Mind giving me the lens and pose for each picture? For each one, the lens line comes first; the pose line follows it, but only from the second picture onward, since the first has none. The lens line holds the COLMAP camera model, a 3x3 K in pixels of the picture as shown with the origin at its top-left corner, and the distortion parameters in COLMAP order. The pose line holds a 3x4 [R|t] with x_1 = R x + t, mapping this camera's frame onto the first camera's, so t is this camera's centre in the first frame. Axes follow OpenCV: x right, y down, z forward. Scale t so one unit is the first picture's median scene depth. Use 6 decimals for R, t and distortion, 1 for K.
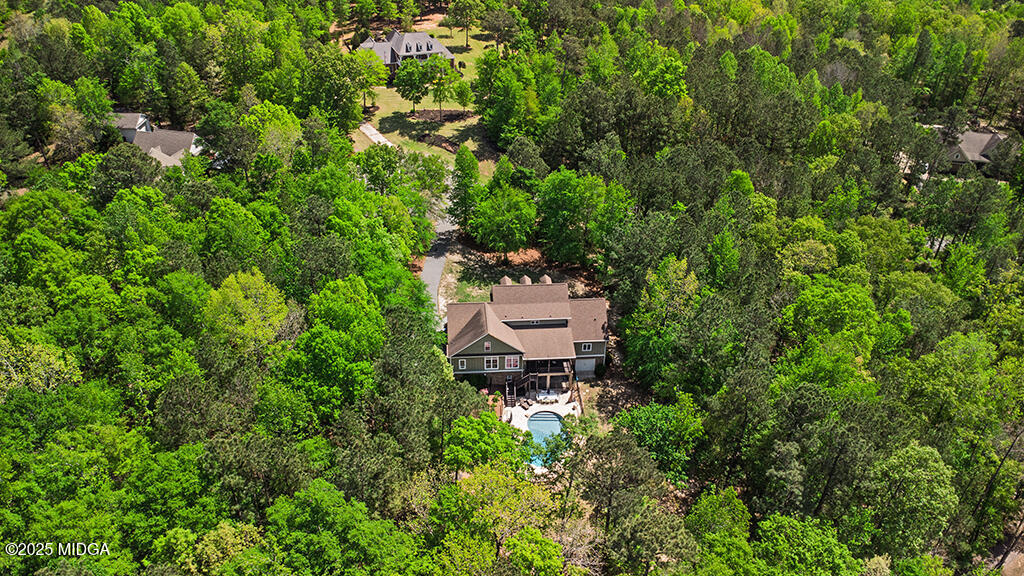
lens RADIAL K [[819.4, 0, 486.9], [0, 819.4, 289.6], [0, 0, 1]] dist [0.000594, 0.000616]
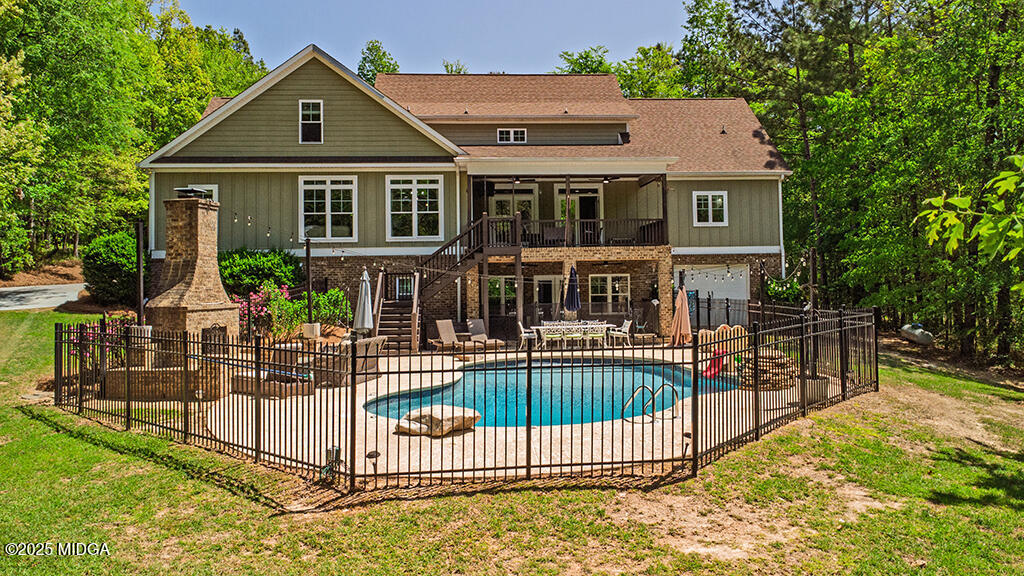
lens RADIAL K [[773.1, 0, 505.6], [0, 773.1, 267.6], [0, 0, 1]] dist [0.004898, 0.001444]
pose [[0.999855, -0.015388, -0.007284, 0.058864], [0.008524, 0.822827, -0.568228, 0.232557], [0.014737, 0.568083, 0.822839, 0.823466]]
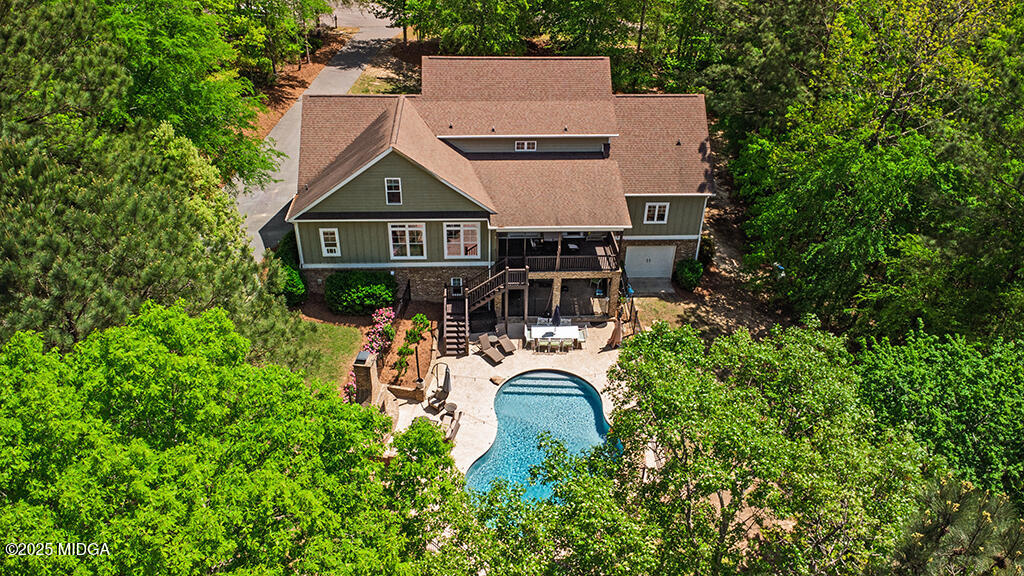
lens RADIAL K [[731.5, 0, 496.6], [0, 731.5, 305.3], [0, 0, 1]] dist [0.002115, 0.001366]
pose [[0.999697, 0.019796, -0.014604, 0.052330], [-0.019441, 0.999522, 0.024021, 0.110360], [0.015073, -0.023730, 0.999605, 0.660698]]
